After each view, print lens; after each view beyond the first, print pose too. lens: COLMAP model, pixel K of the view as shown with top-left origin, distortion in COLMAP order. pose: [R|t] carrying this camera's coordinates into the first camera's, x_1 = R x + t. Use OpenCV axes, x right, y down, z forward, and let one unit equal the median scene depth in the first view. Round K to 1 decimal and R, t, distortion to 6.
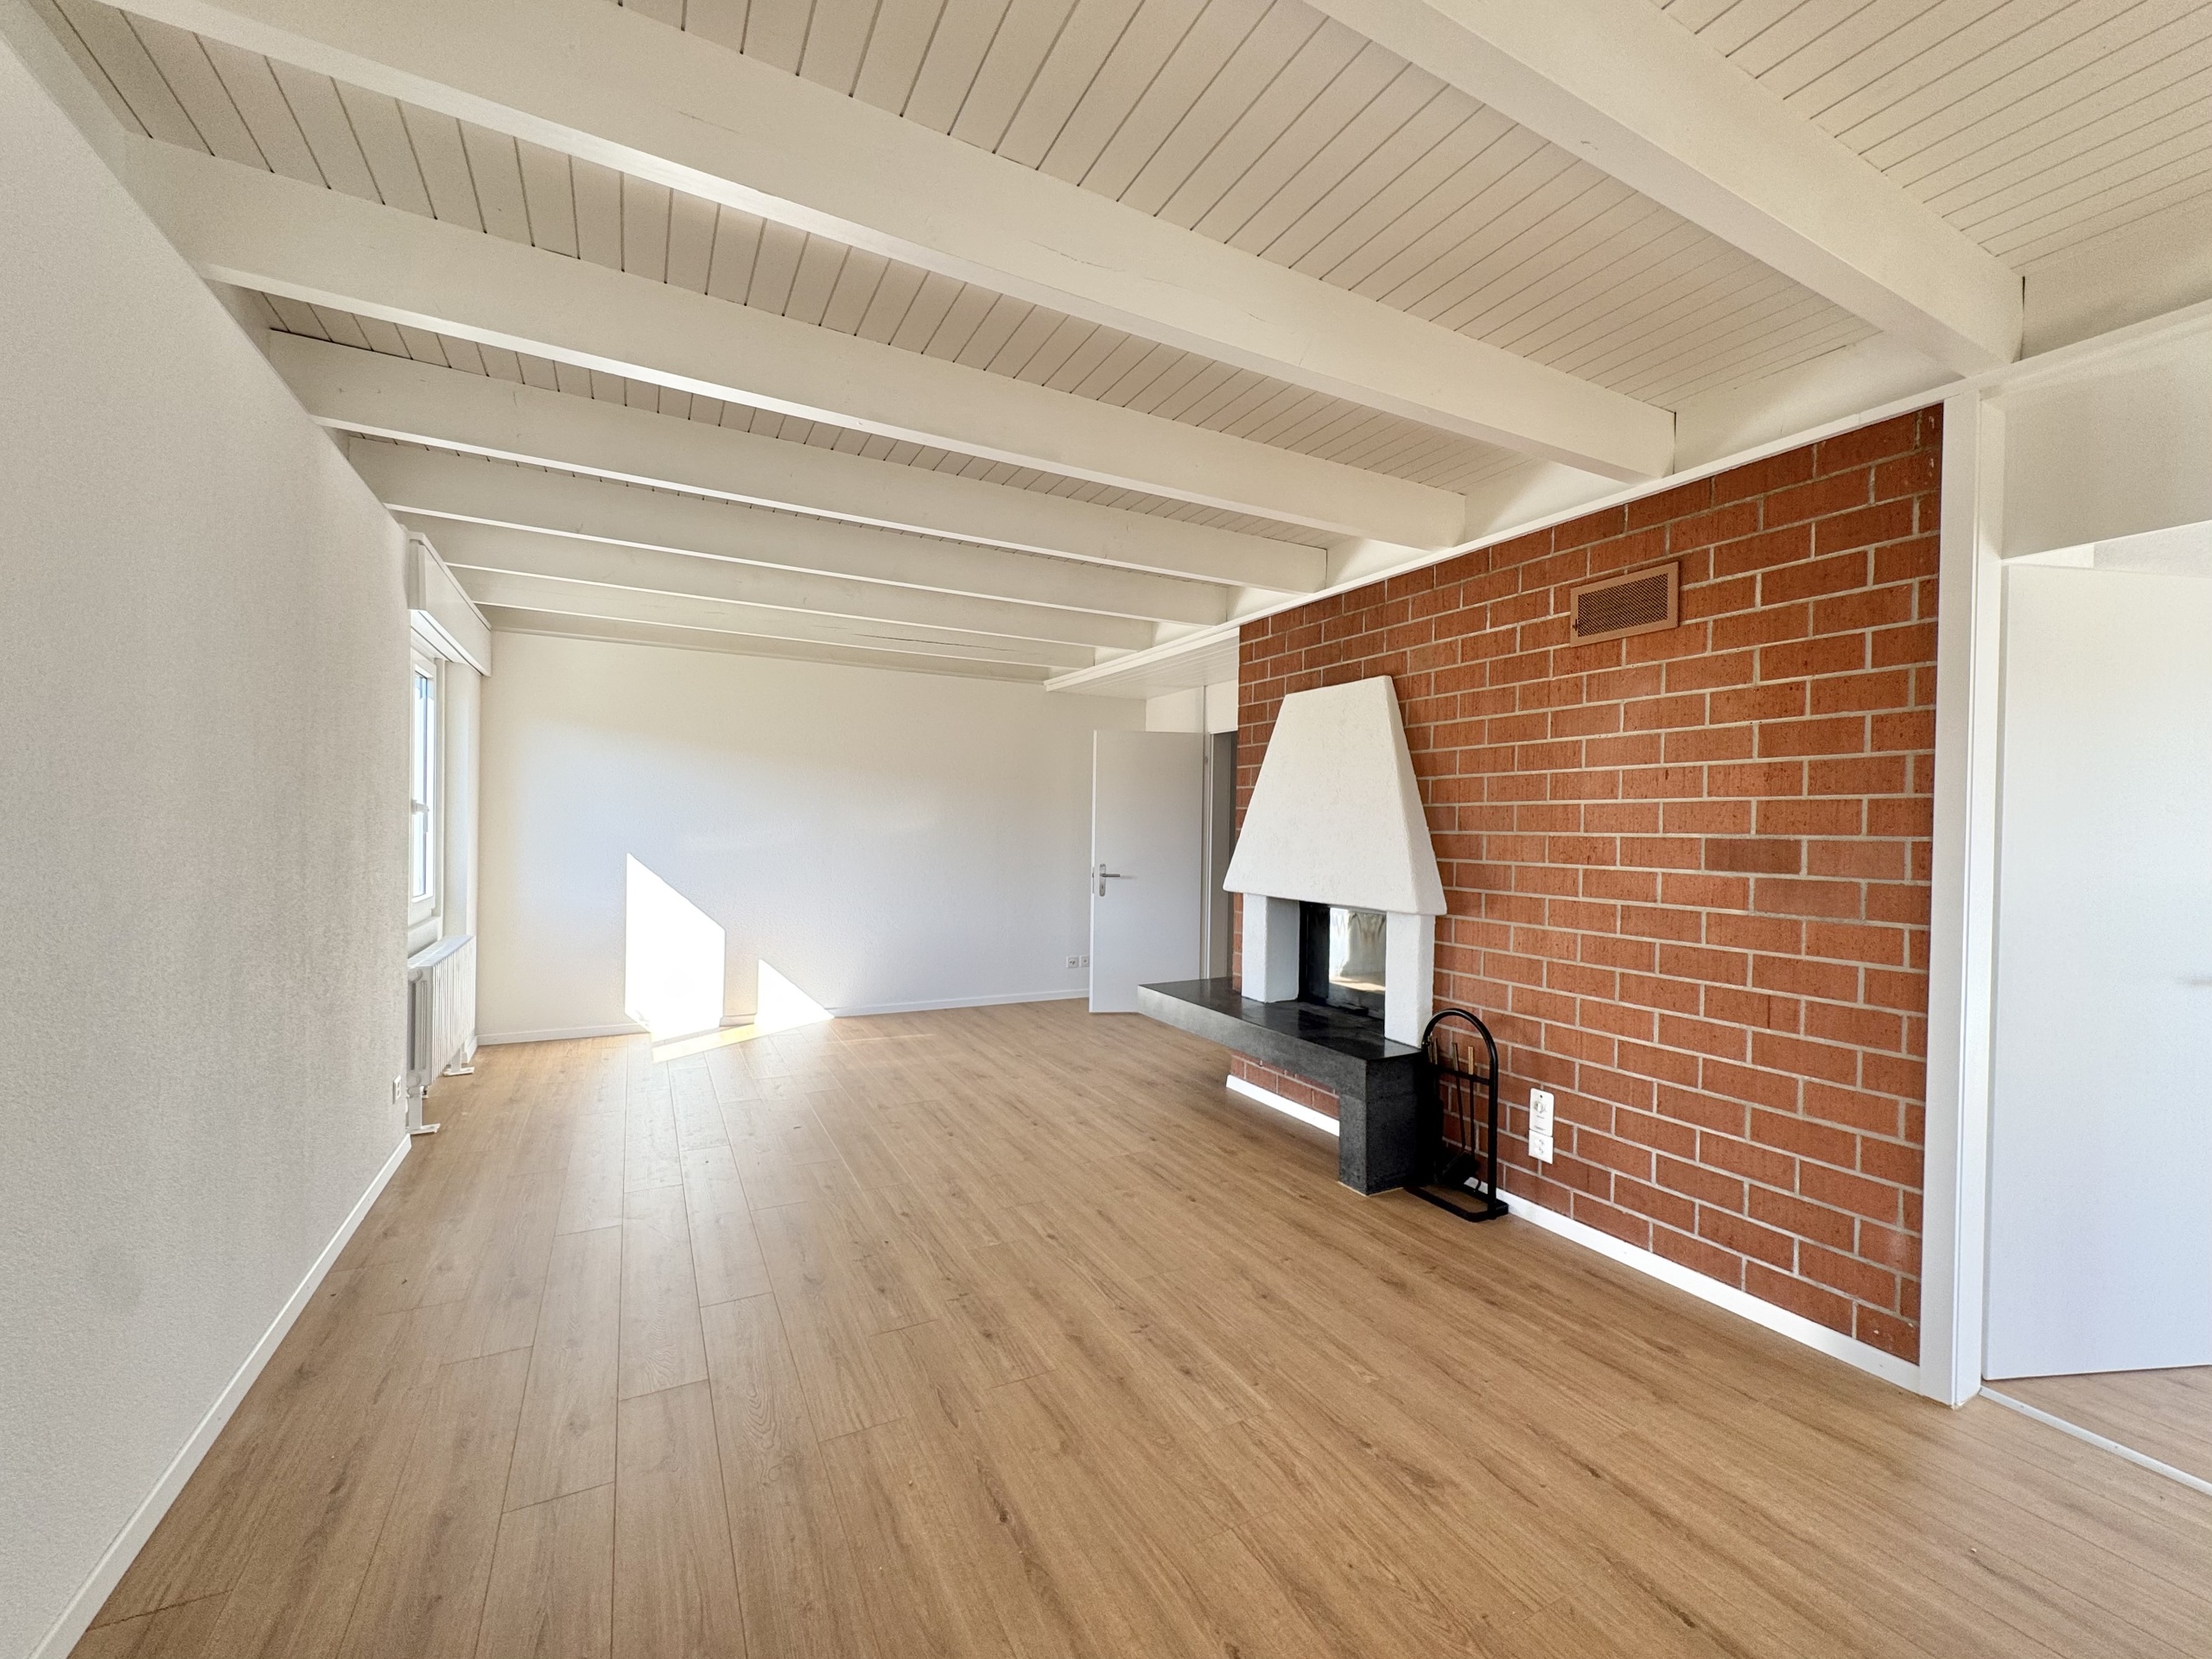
lens RADIAL K [[892.9, 0, 1084.0], [0, 892.9, 832.0], [0, 0, 1]] dist [-0.001191, -0.000455]
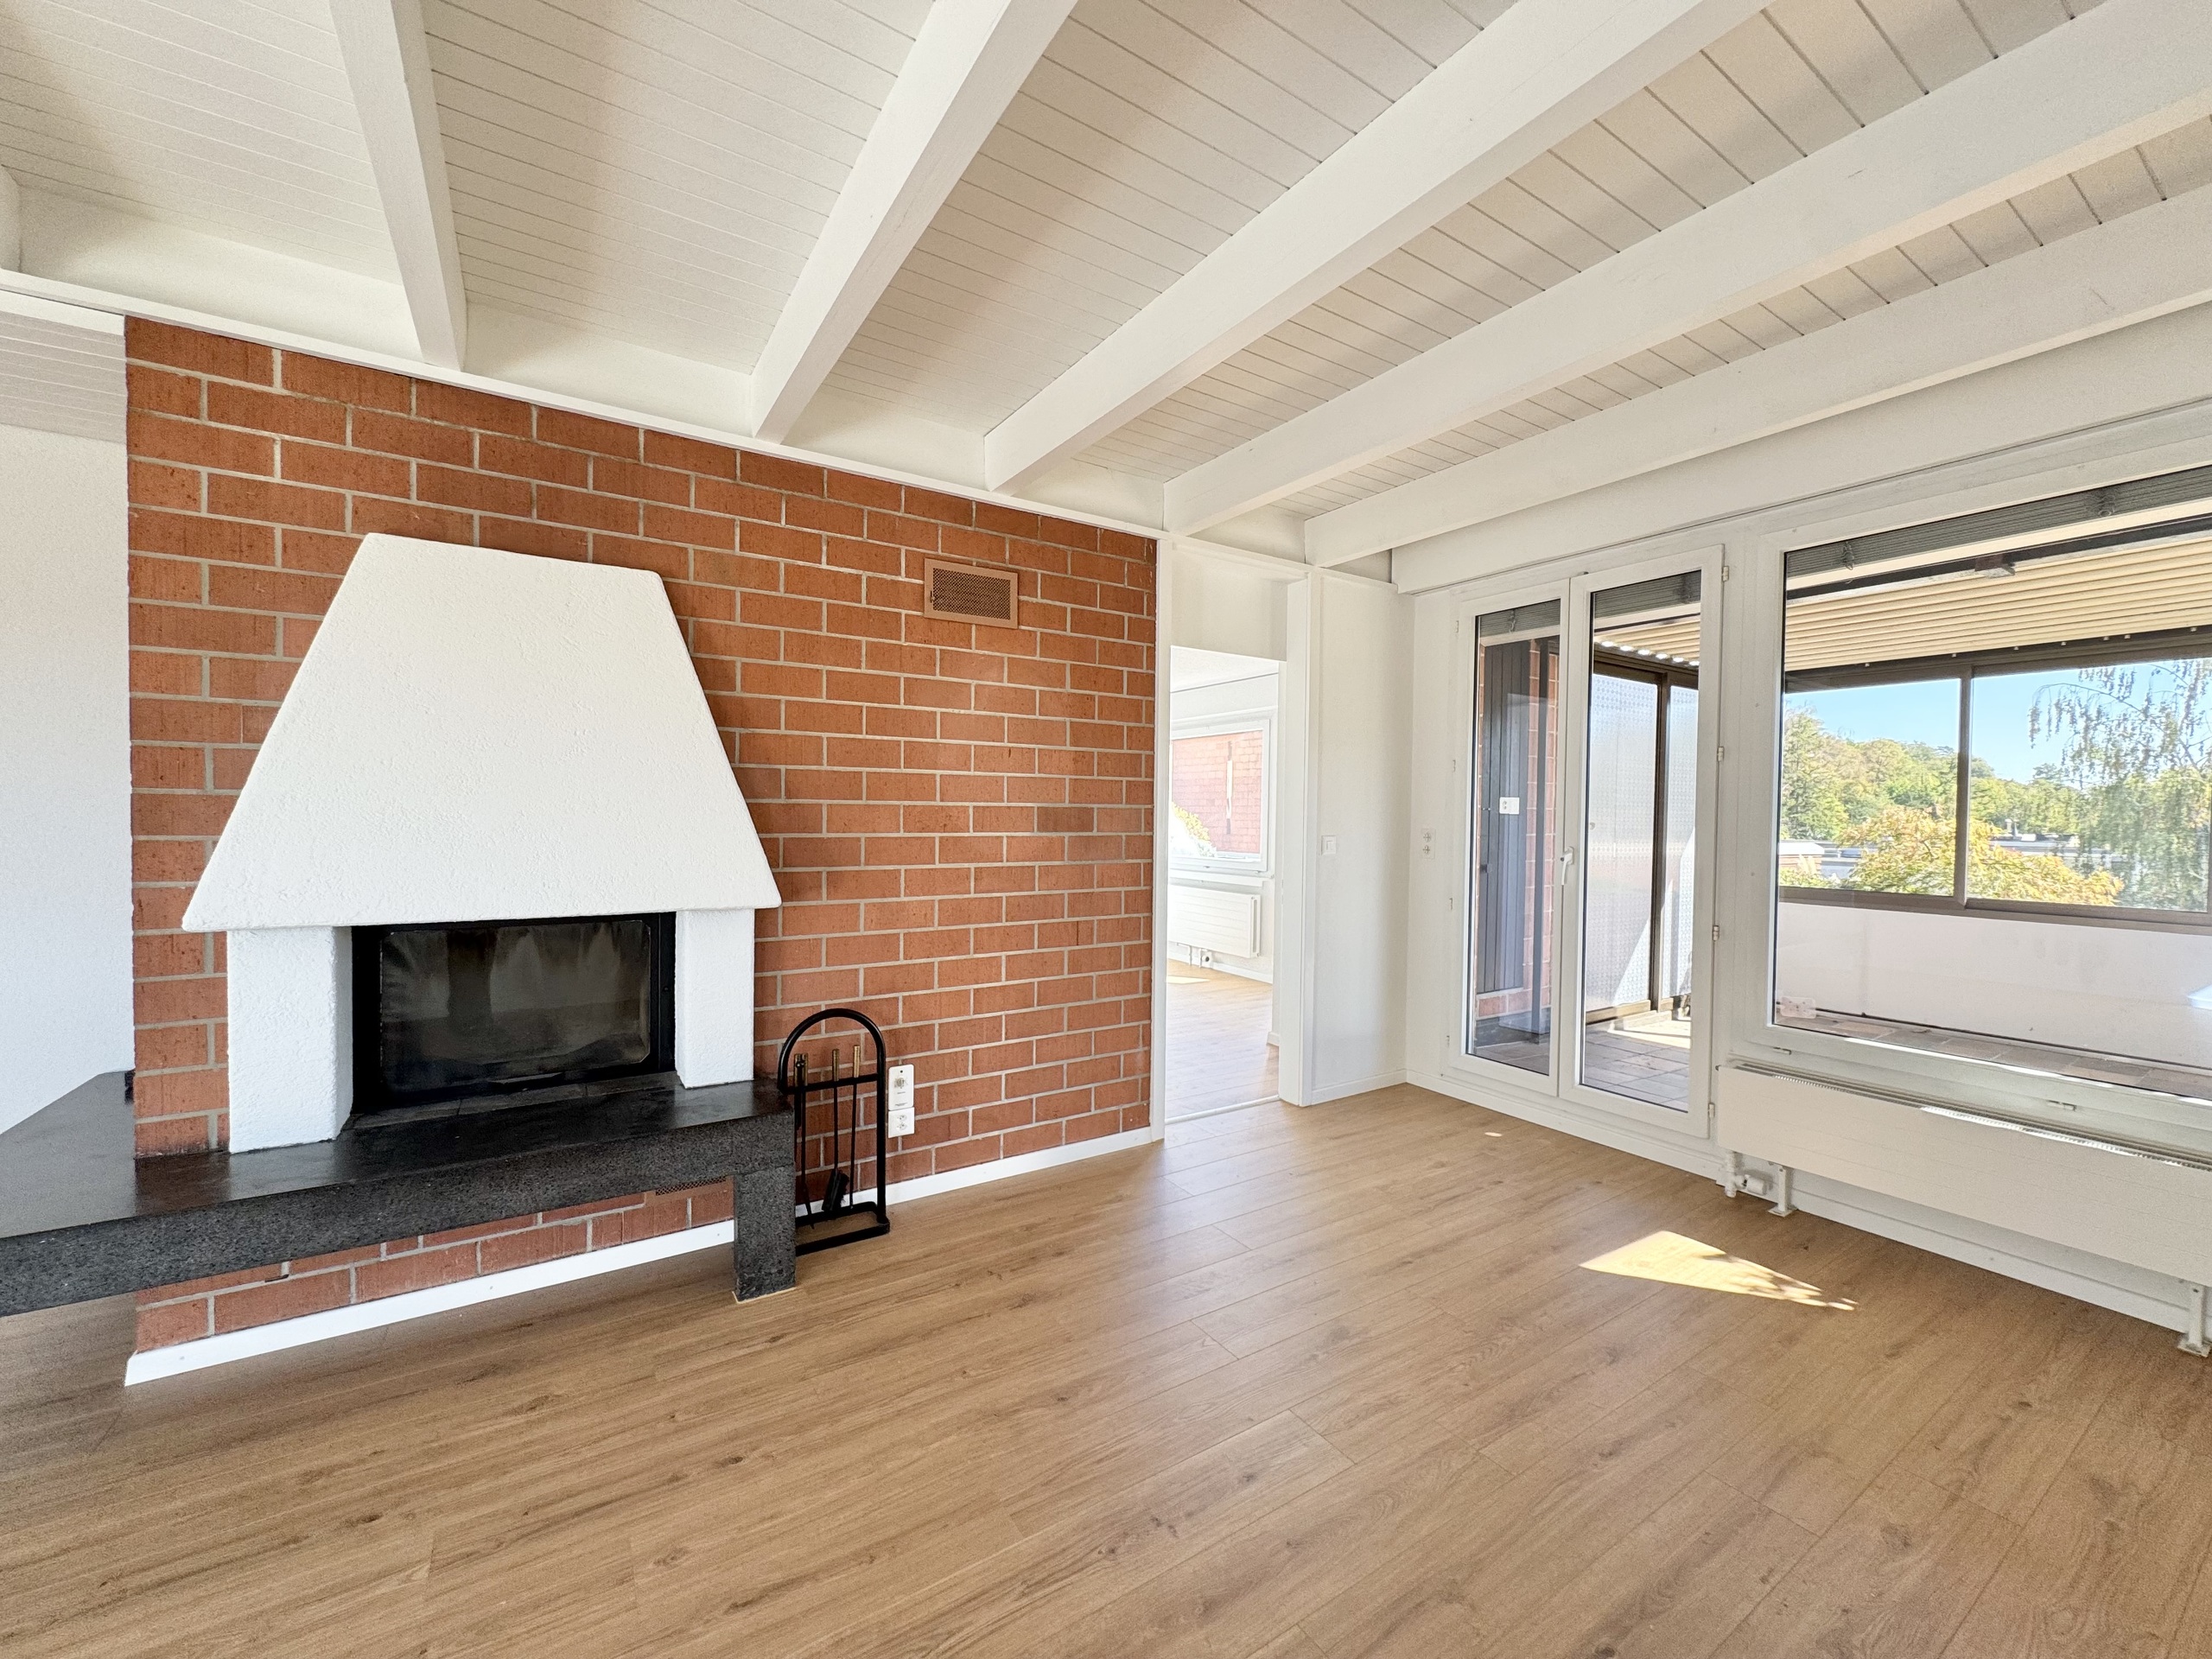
lens RADIAL K [[892.9, 0, 1094.2], [0, 892.9, 833.7], [0, 0, 1]] dist [-0.001191, -0.000455]
pose [[-0.100513, -0.041031, 0.994089, -0.491845], [-0.007267, 0.999153, 0.040505, -0.005725], [-0.994909, -0.003153, -0.100726, 0.927501]]
